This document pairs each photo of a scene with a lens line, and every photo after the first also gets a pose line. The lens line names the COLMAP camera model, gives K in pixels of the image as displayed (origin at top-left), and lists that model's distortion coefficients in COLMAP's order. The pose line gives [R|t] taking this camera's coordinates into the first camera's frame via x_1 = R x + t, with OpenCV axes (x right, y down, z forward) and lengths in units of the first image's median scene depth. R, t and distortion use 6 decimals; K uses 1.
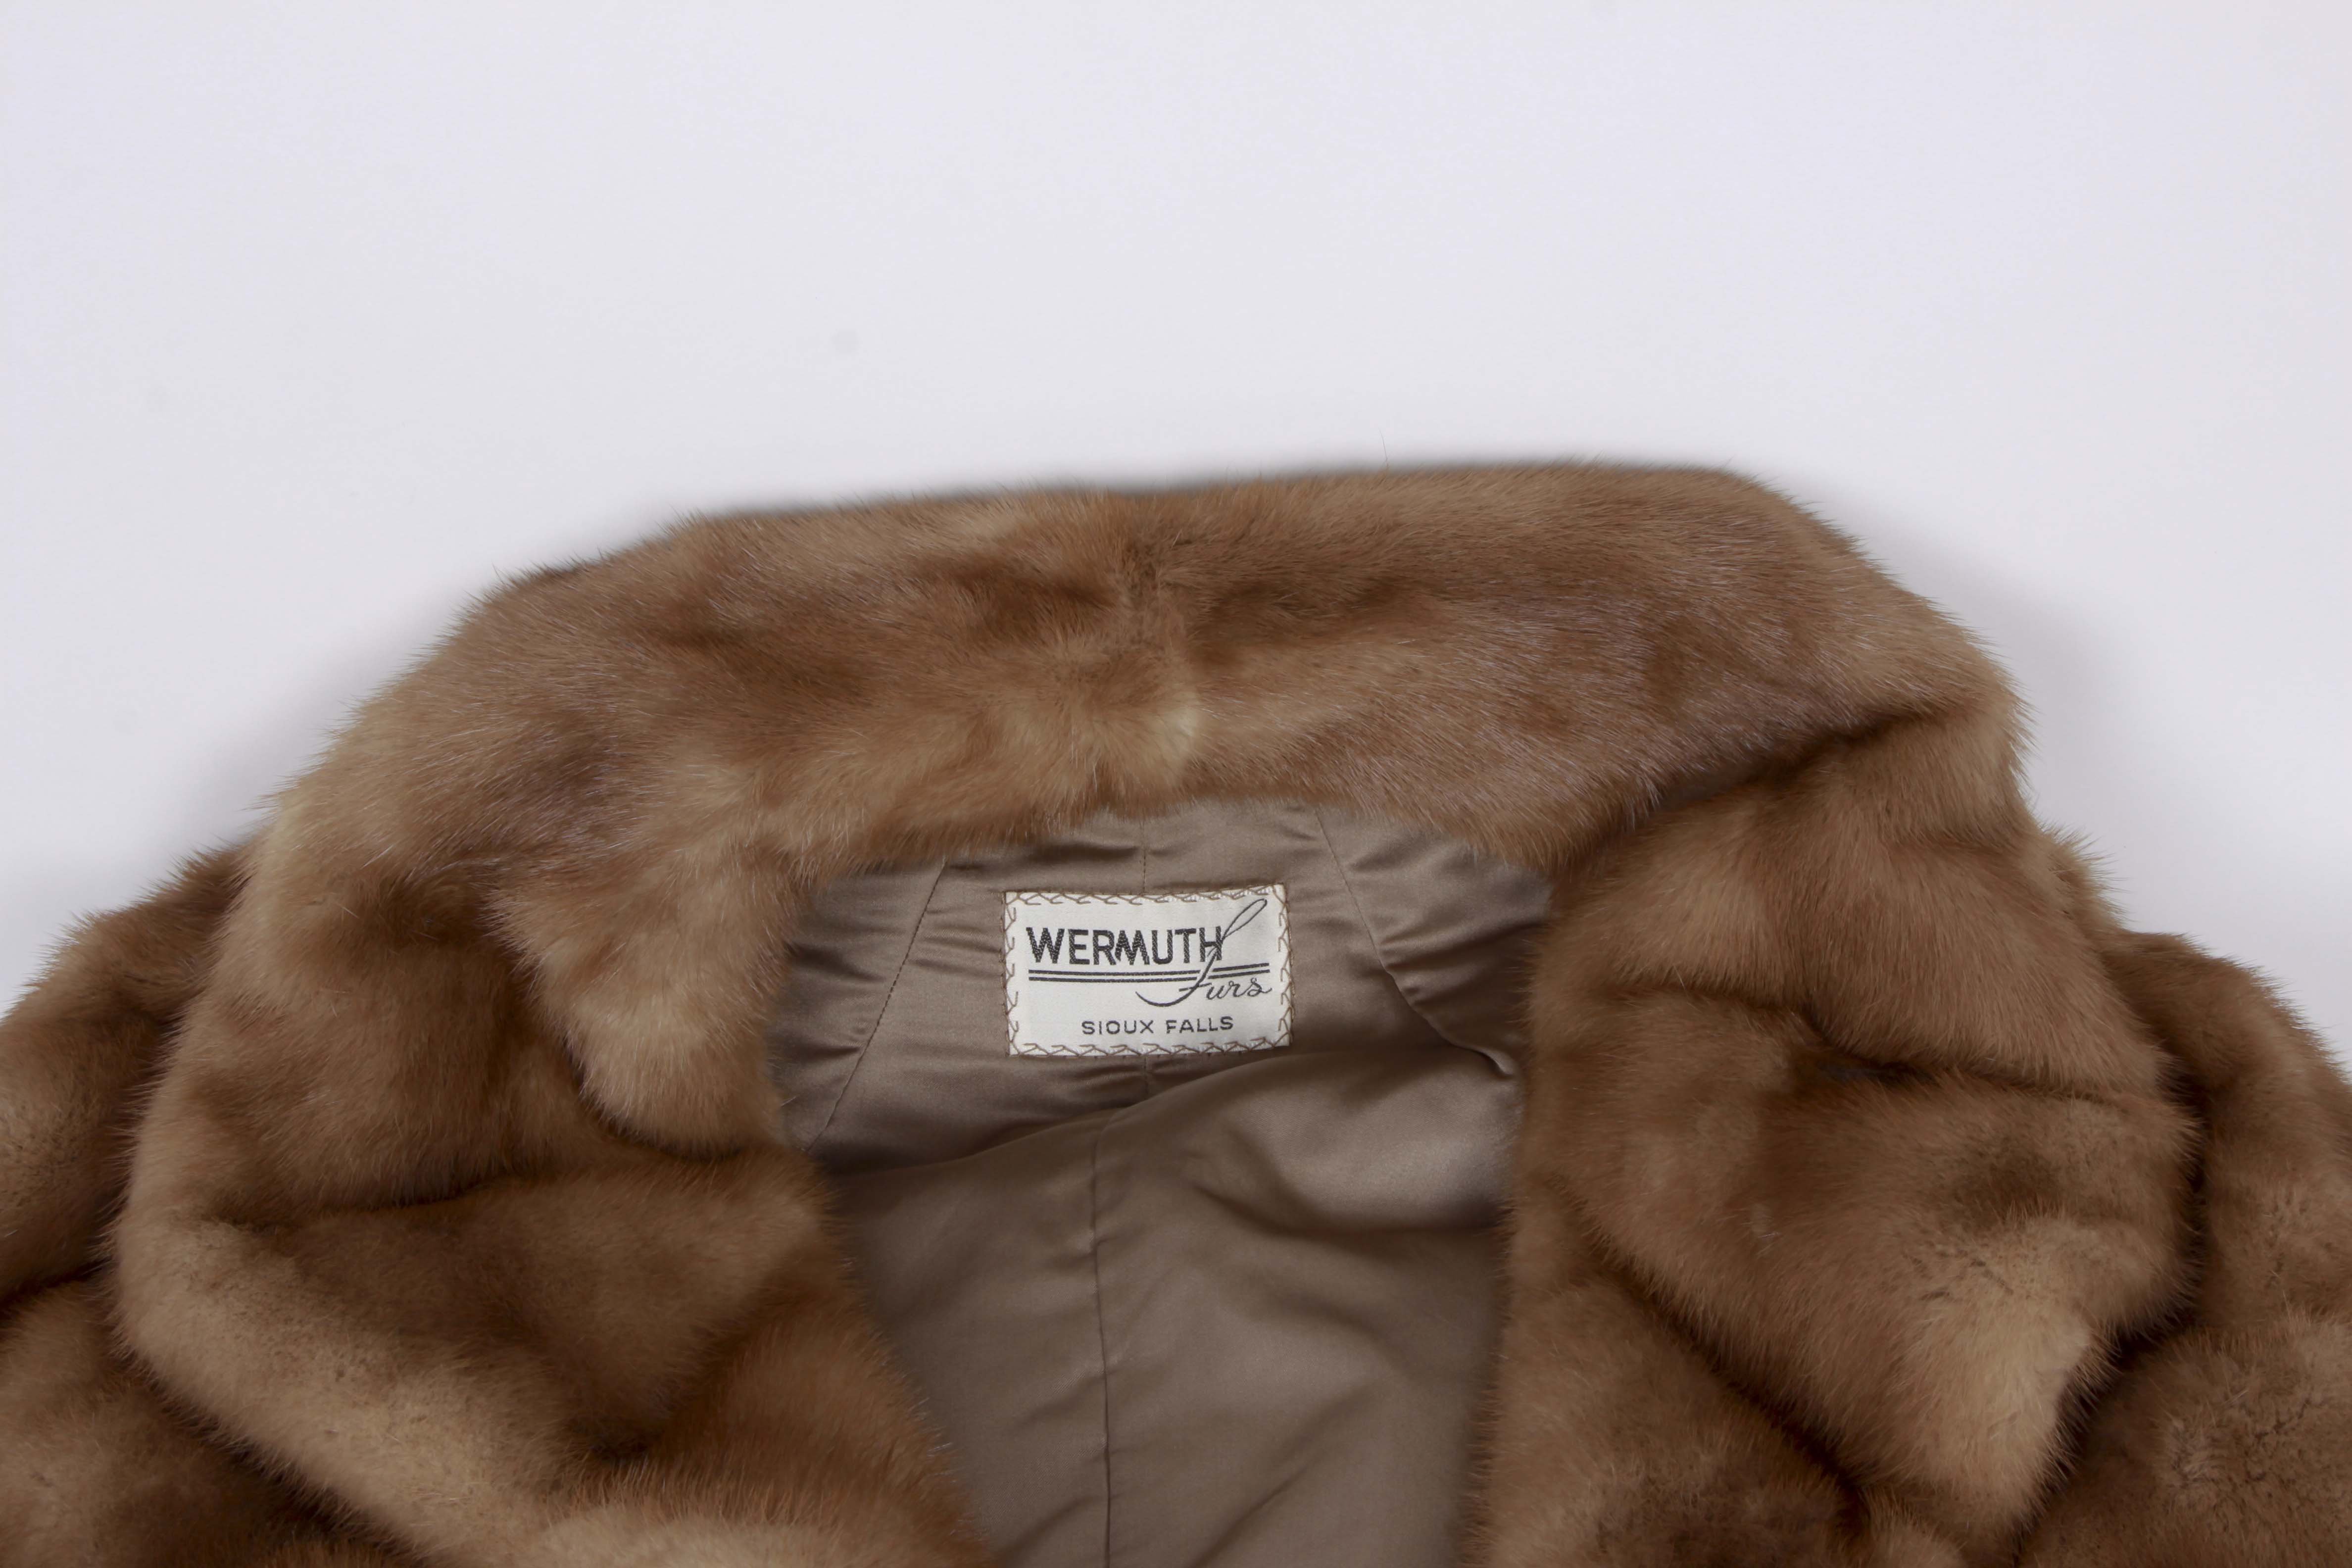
lens RADIAL K [[4041.6, 0, 1175.2], [0, 4041.6, 767.7], [0, 0, 1]] dist [0.032501, 0.000000]
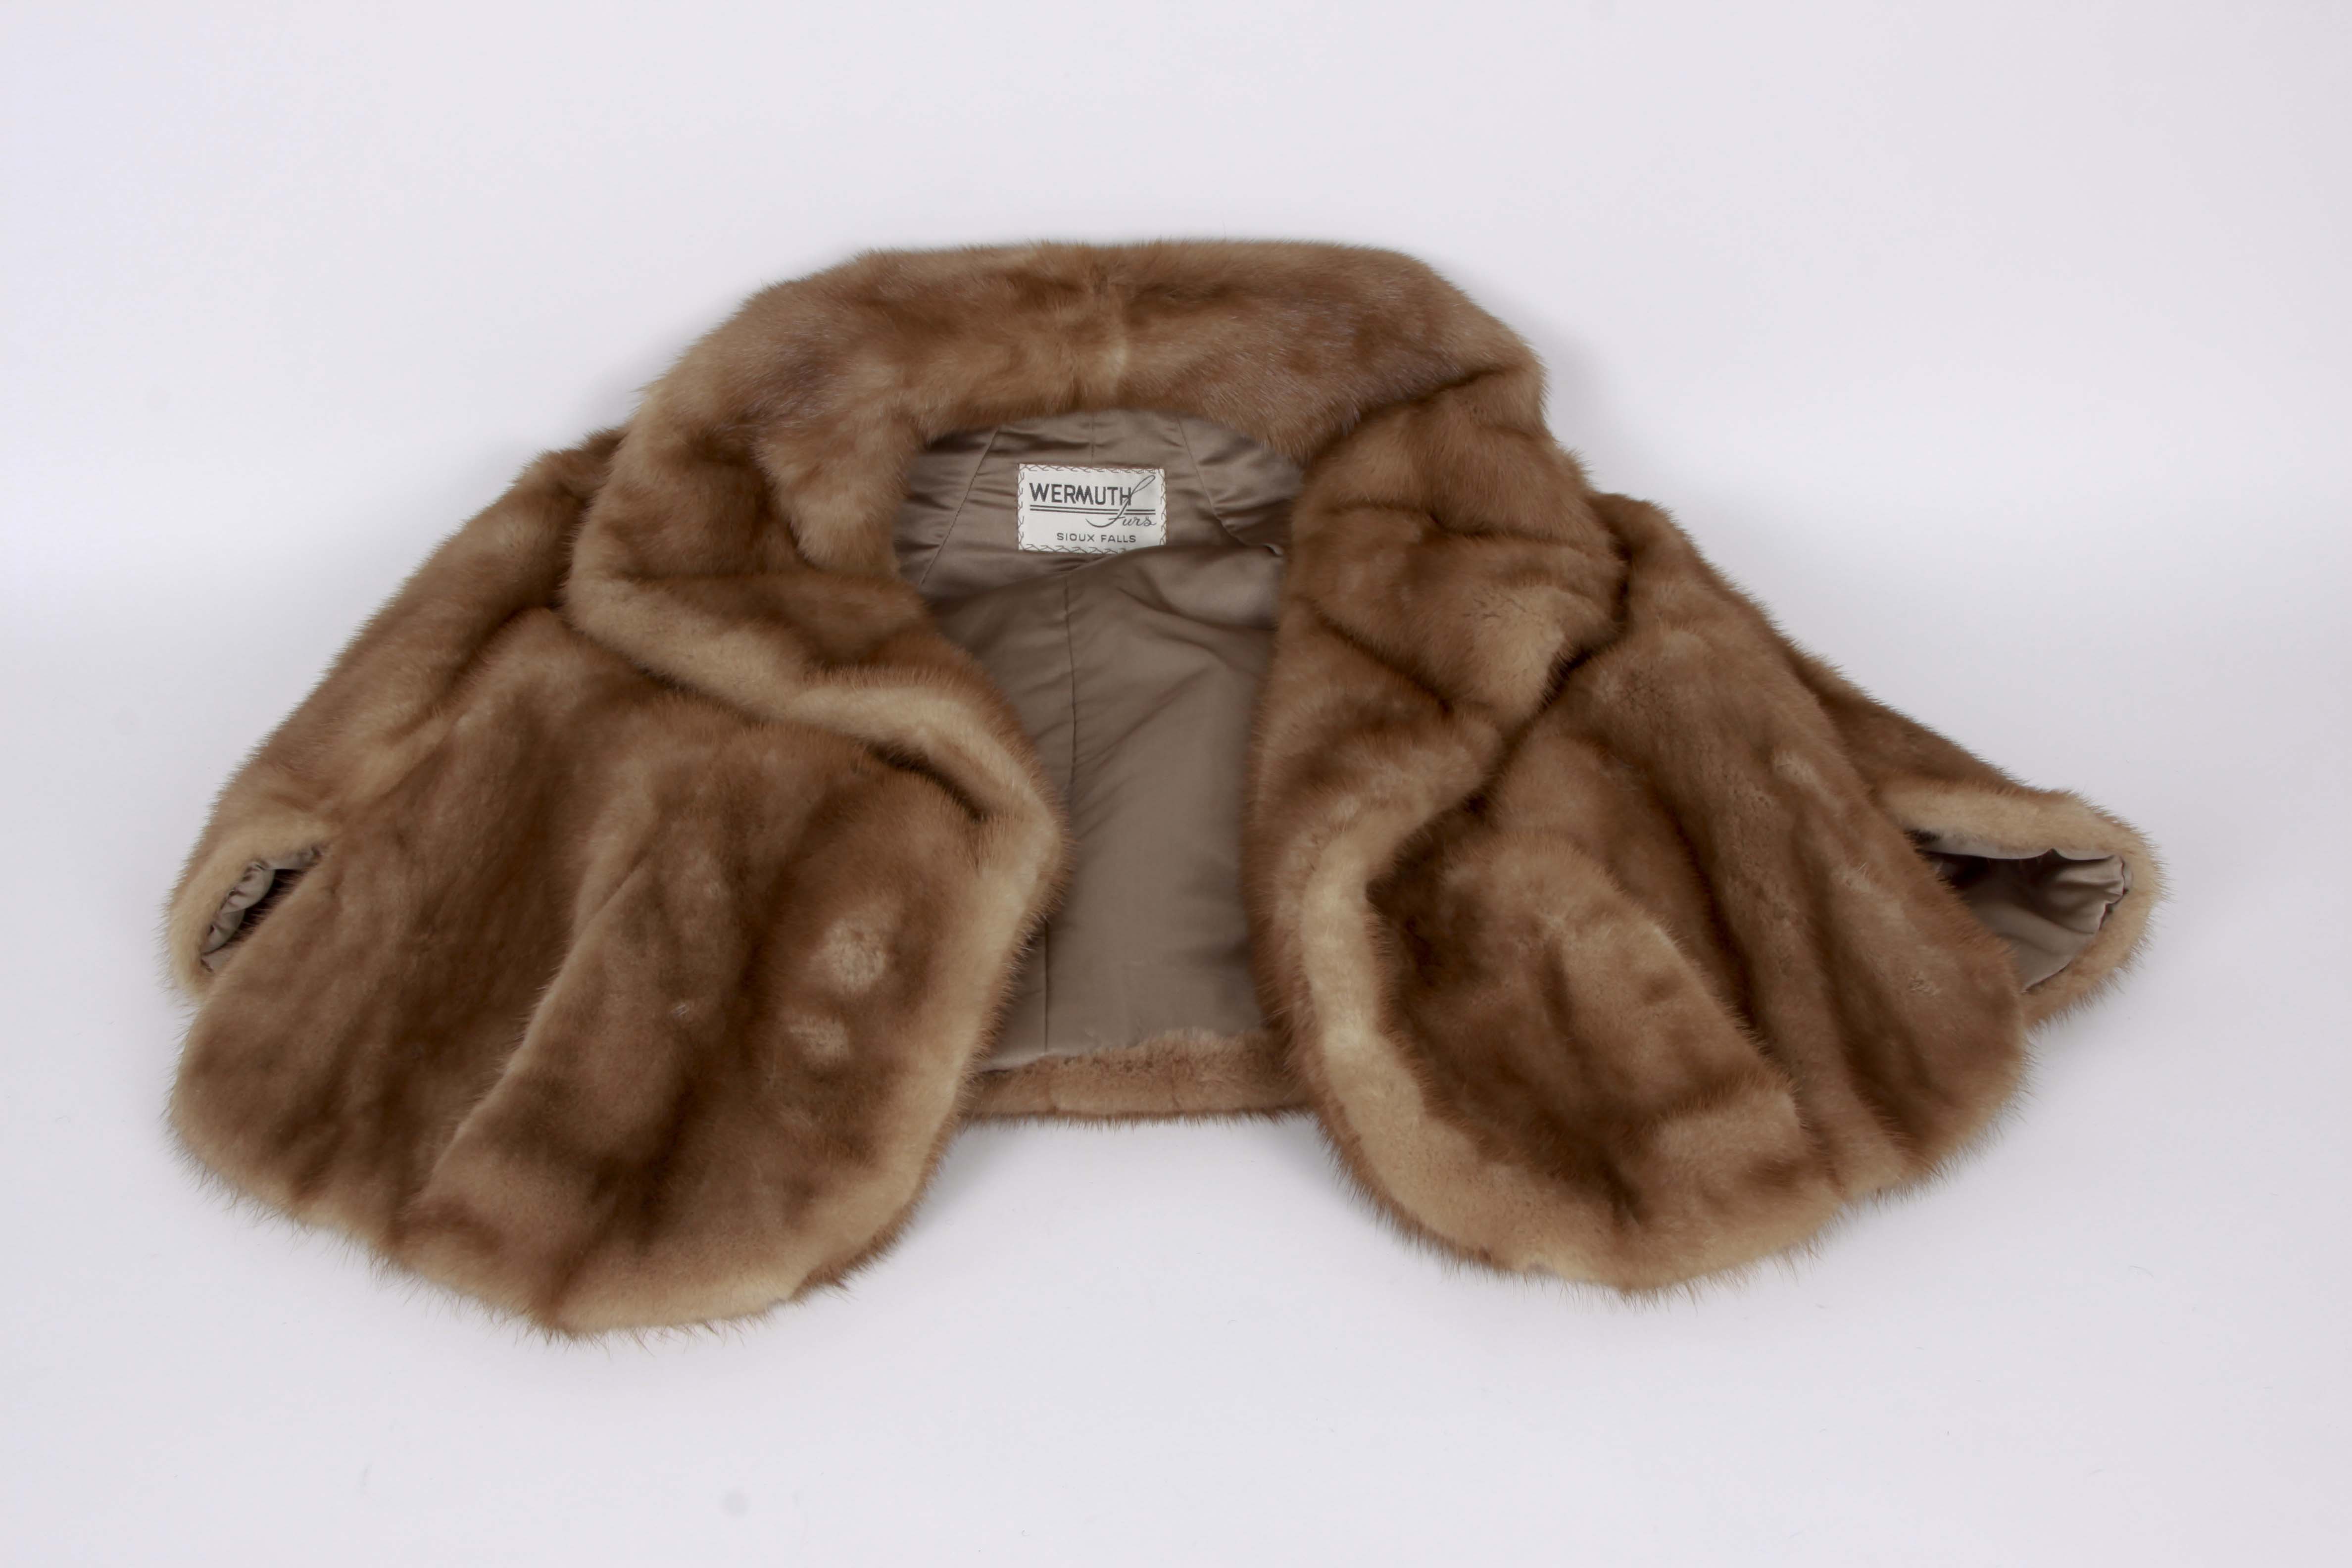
lens RADIAL K [[3265.3, 0, 1165.9], [0, 3265.3, 782.8], [0, 0, 1]] dist [-0.039666, 0.000000]
pose [[0.998322, 0.028661, 0.050322, -0.048534], [-0.024878, 0.996928, -0.074262, 0.309802], [-0.052295, 0.072885, 0.995968, -0.556540]]
